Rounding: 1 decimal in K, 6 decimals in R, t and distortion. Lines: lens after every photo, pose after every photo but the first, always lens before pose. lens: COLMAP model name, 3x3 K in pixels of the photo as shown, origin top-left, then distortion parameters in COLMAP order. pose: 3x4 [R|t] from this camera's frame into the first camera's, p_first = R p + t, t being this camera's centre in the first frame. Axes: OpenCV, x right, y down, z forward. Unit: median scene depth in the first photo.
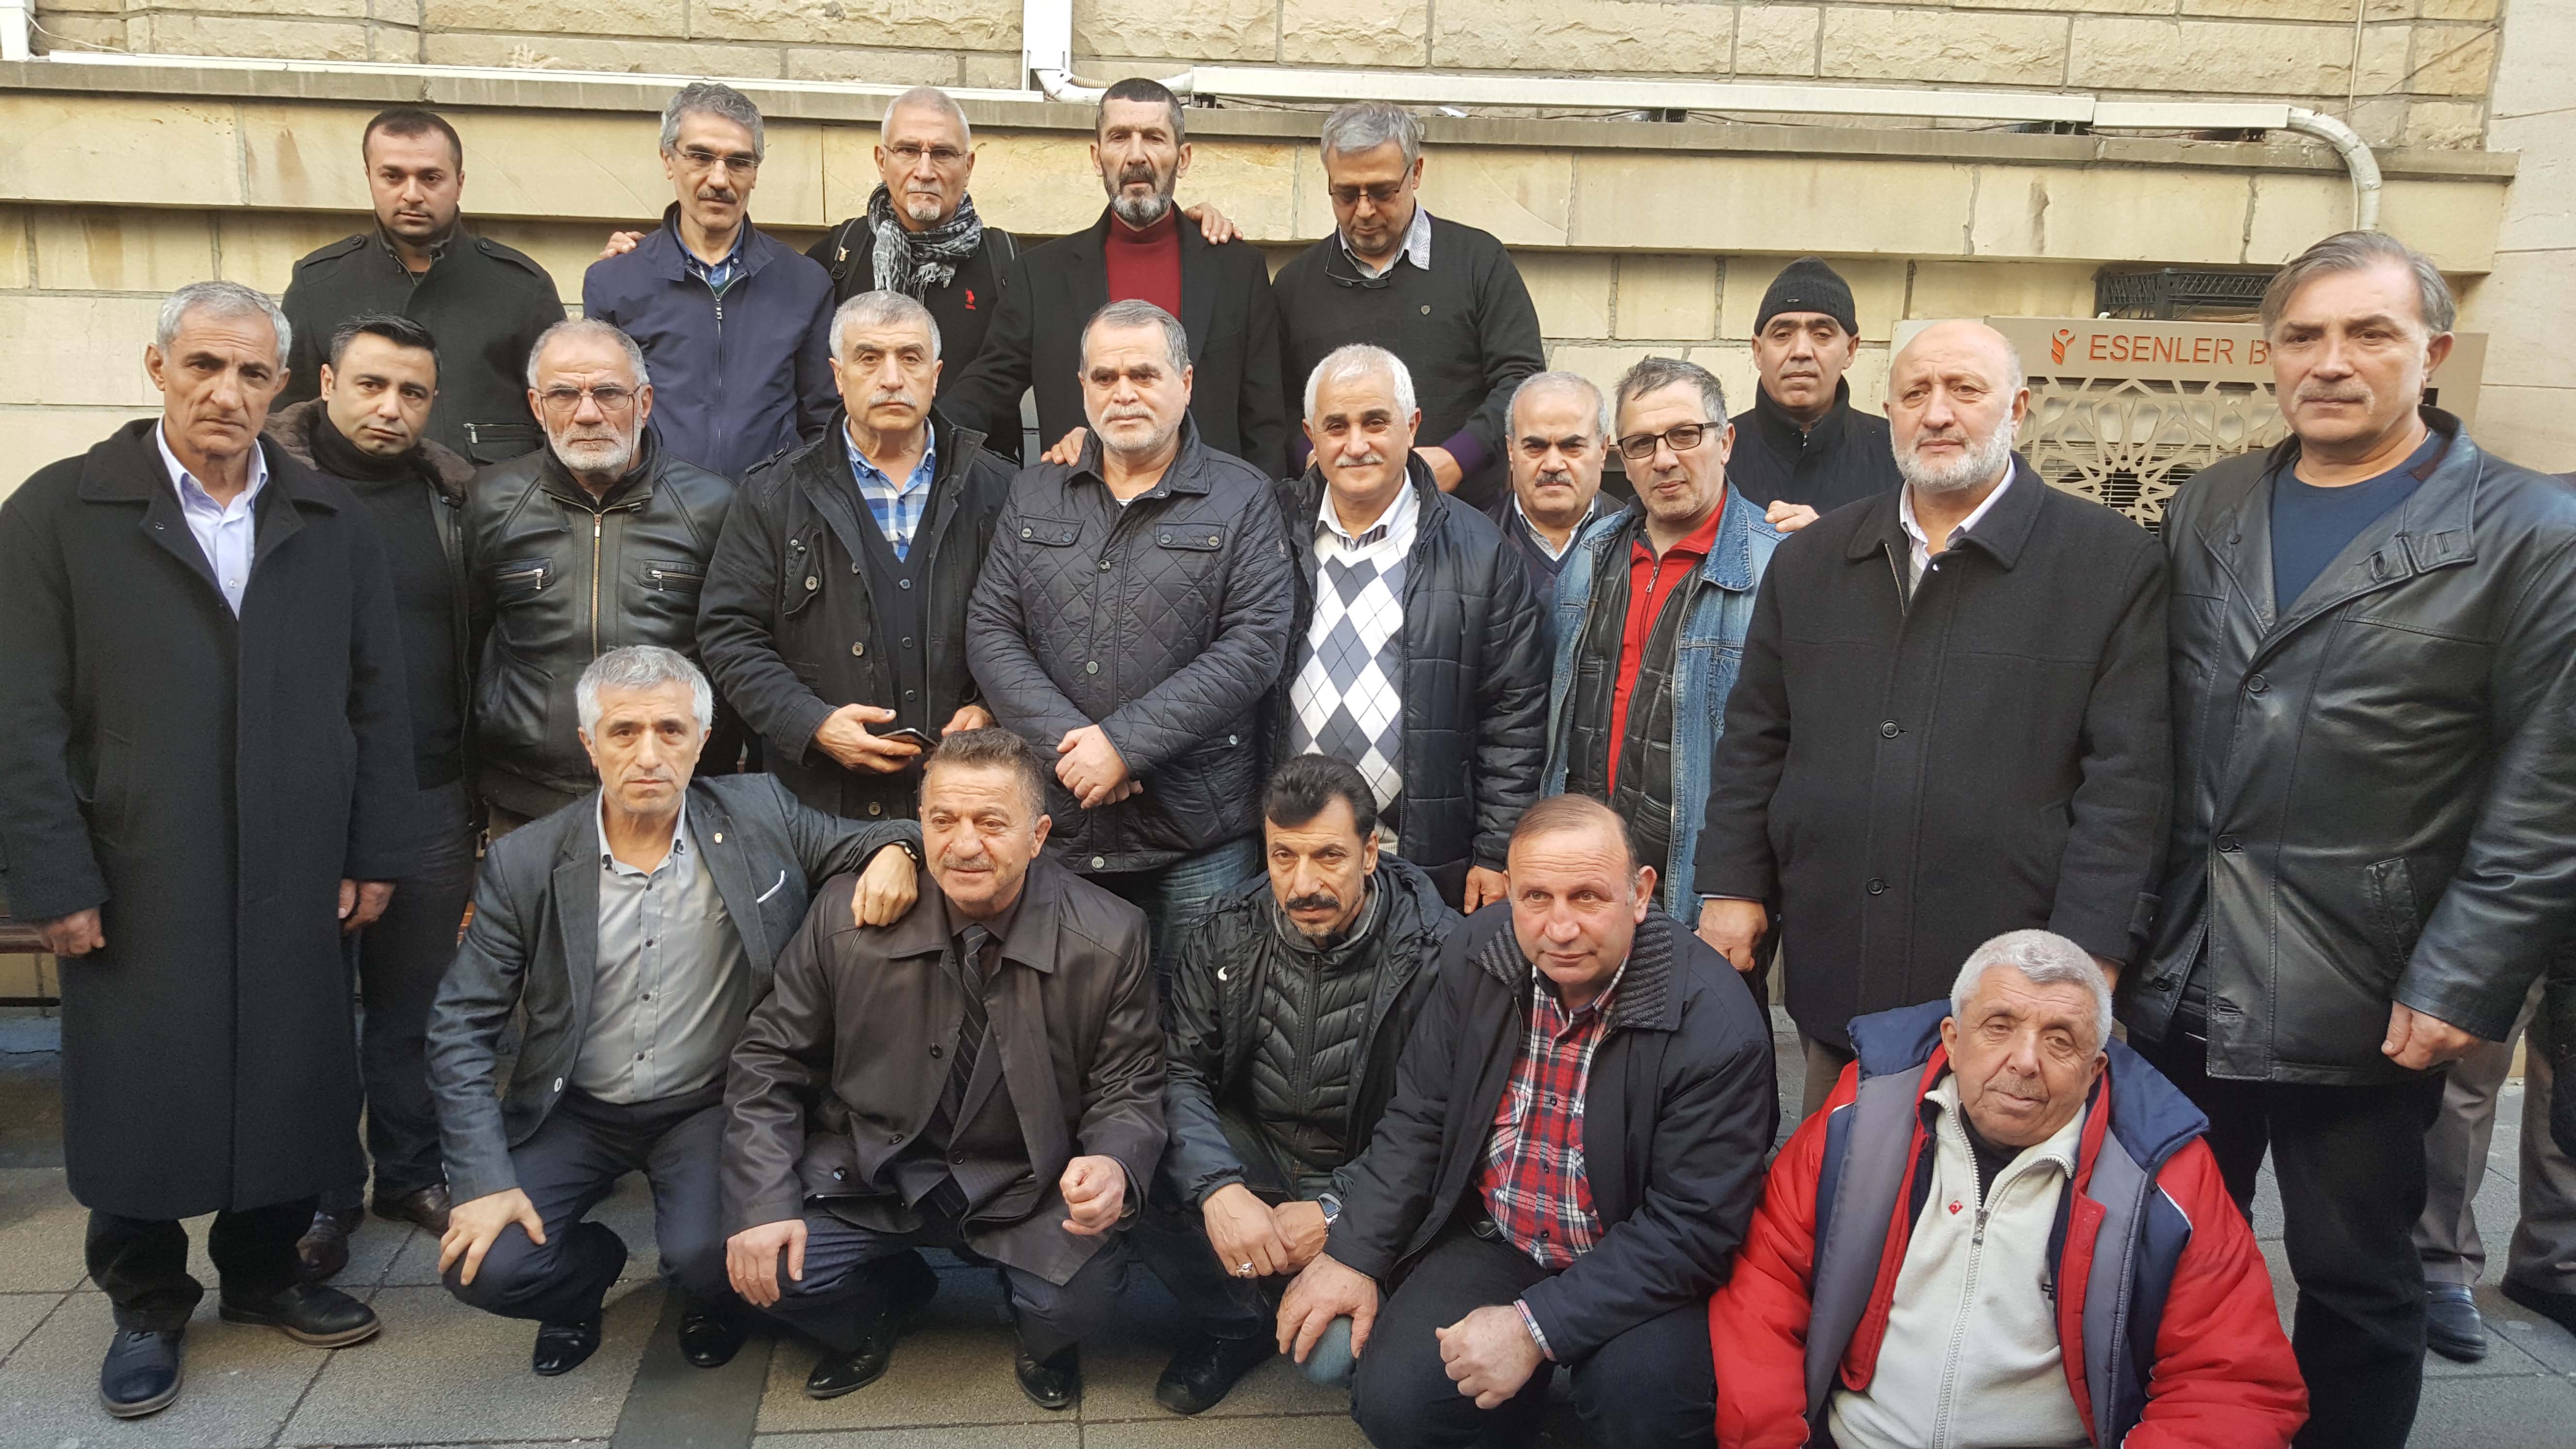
lens RADIAL K [[1921.8, 0, 1244.6], [0, 1921.8, 746.2], [0, 0, 1]] dist [0.075401, -0.111189]
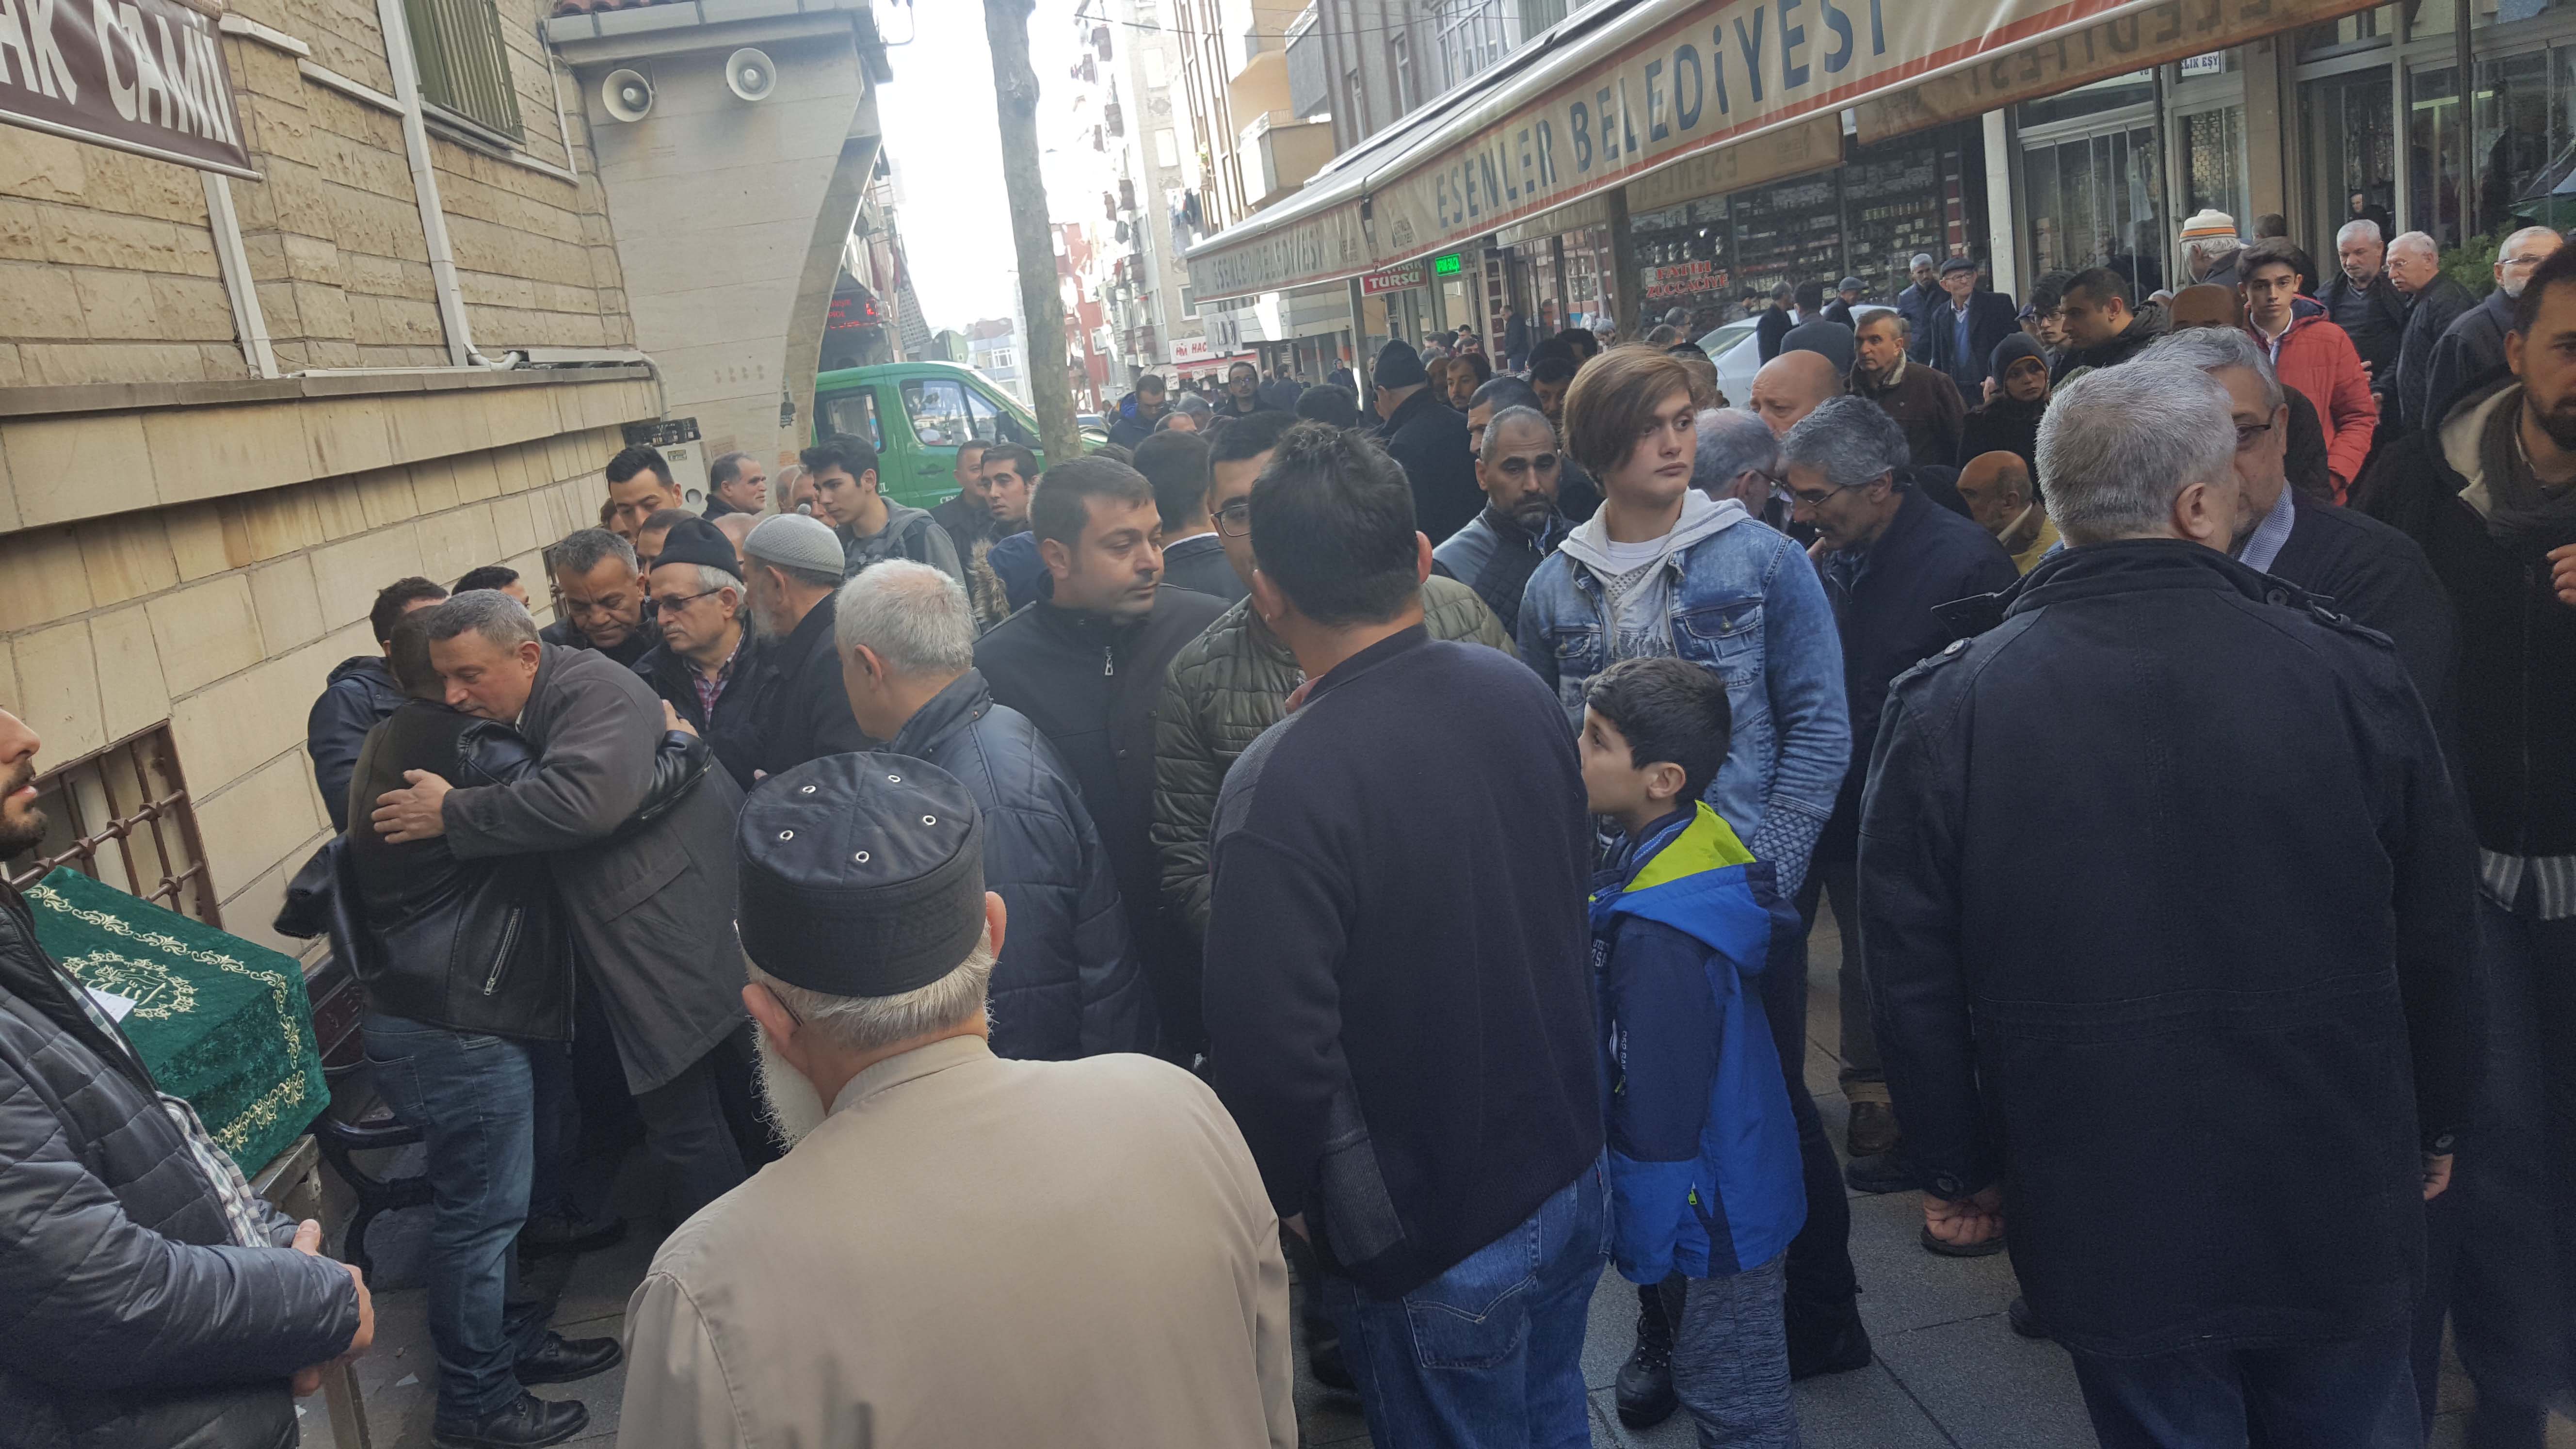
lens RADIAL K [[1921.8, 0, 1268.5], [0, 1921.8, 710.4], [0, 0, 1]] dist [0.075401, -0.111189]
pose [[-0.043390, -0.216779, 0.975256, -1.921227], [0.341802, 0.914047, 0.218381, -0.195504], [-0.938770, 0.342820, 0.034435, 0.380949]]
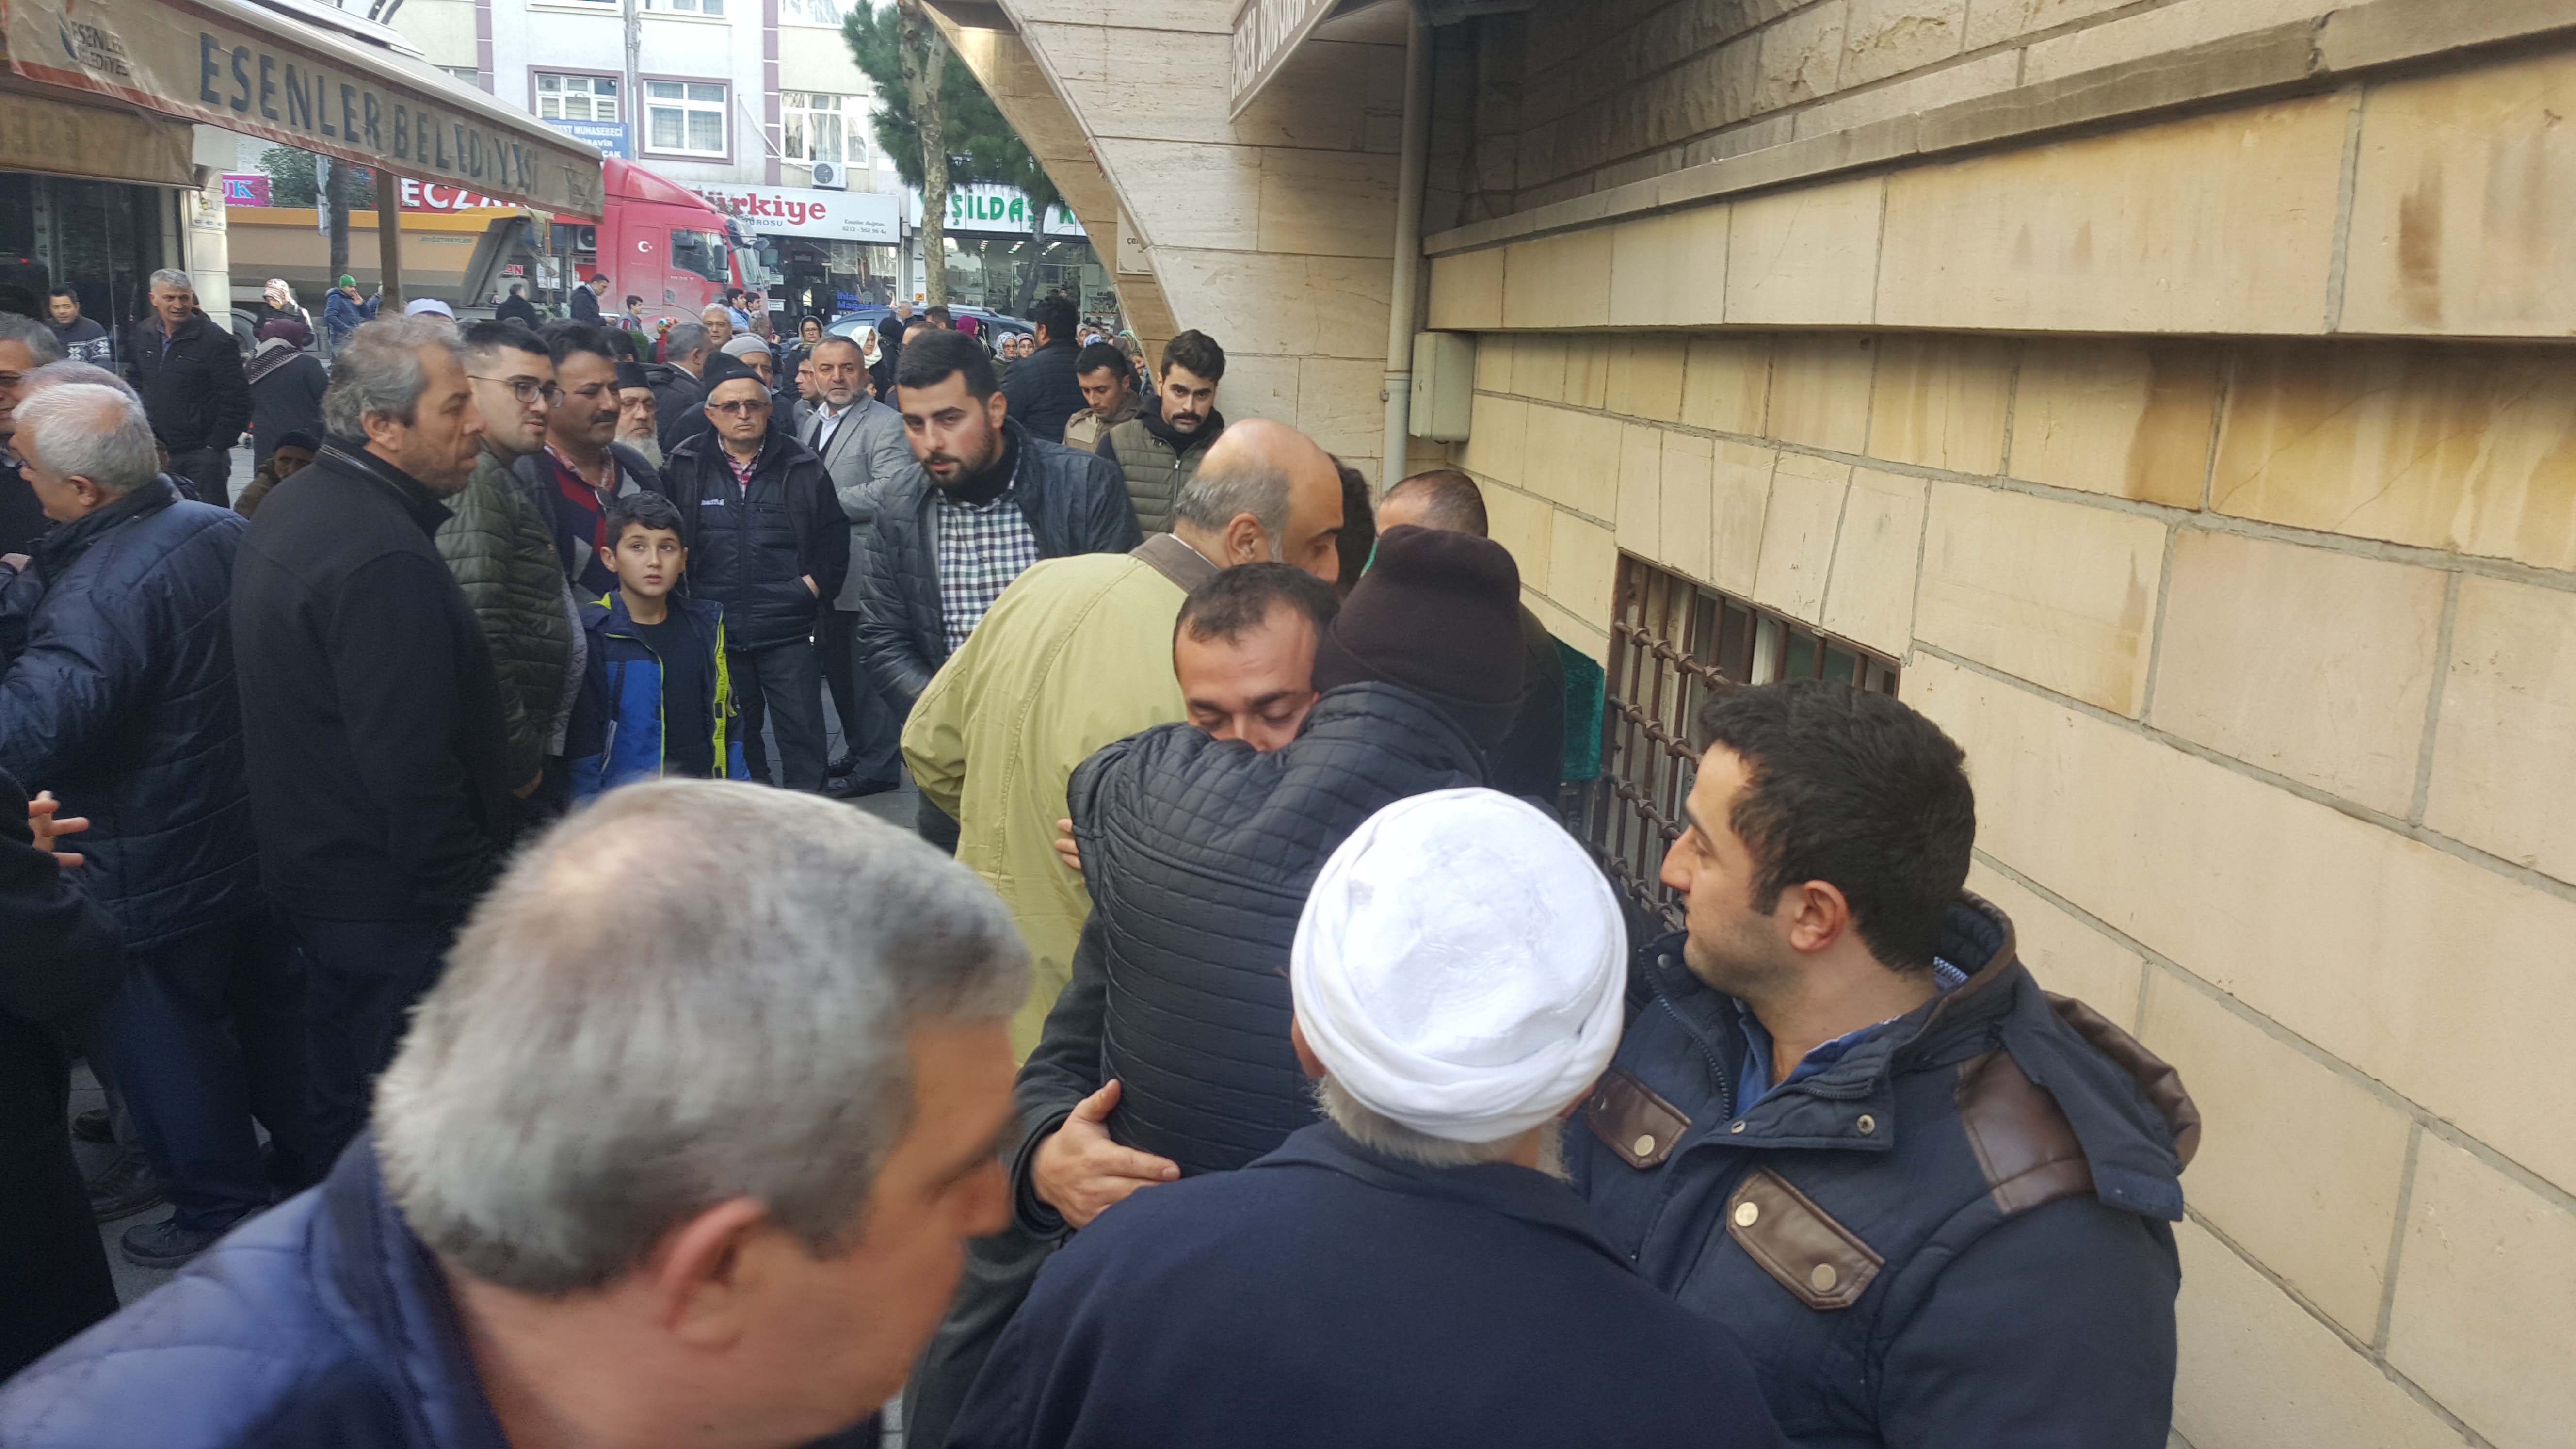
lens RADIAL K [[1921.8, 0, 1294.3], [0, 1921.8, 749.3], [0, 0, 1]] dist [0.075401, -0.111189]
pose [[0.016568, 0.187995, -0.982030, -0.253295], [-0.242417, 0.953616, 0.178466, -0.204240], [0.970031, 0.235104, 0.061373, 0.727987]]
